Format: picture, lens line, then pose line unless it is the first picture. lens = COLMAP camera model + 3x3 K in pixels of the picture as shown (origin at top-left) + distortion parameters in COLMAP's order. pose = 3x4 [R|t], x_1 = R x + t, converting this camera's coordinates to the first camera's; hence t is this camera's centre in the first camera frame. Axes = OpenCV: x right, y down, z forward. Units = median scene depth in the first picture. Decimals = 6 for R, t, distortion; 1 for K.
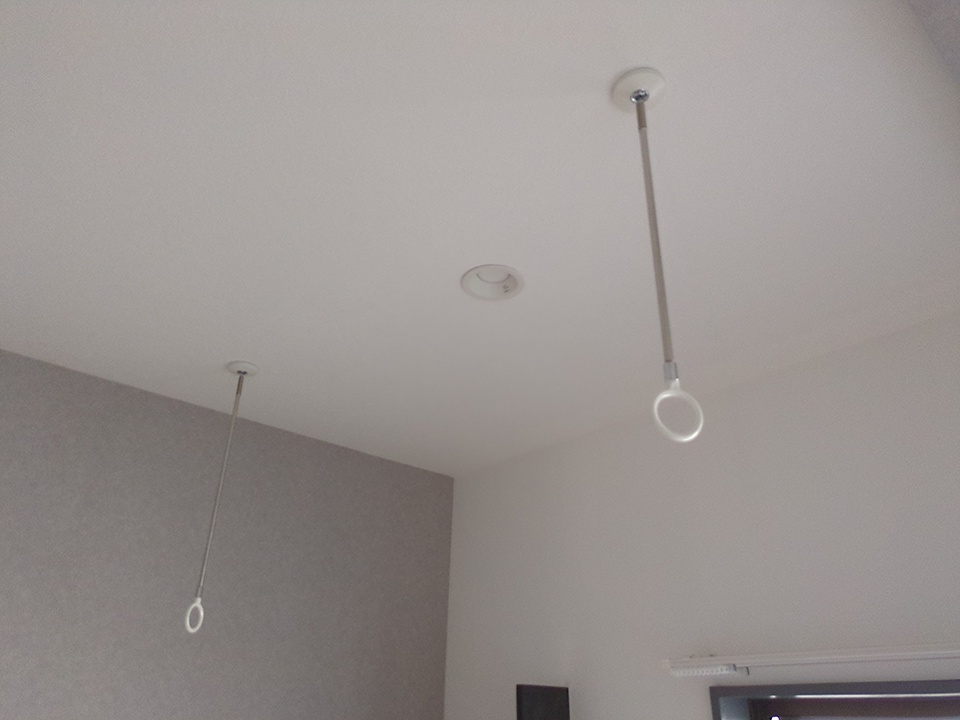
lens RADIAL K [[723.7, 0, 482.9], [0, 723.7, 355.8], [0, 0, 1]] dist [0.034329, -0.035286]
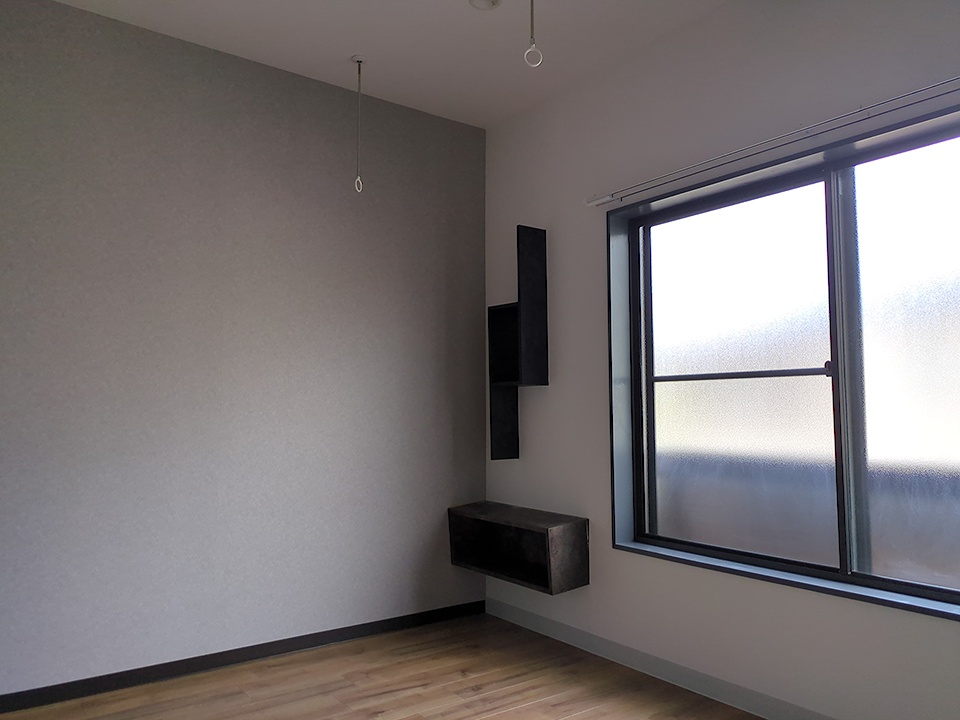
lens RADIAL K [[723.7, 0, 485.6], [0, 723.7, 359.2], [0, 0, 1]] dist [0.034329, -0.035286]
pose [[0.995183, -0.027651, -0.094058, 0.139218], [0.062049, 0.920444, 0.385919, 0.025432], [0.075904, -0.389896, 0.917725, -0.962483]]
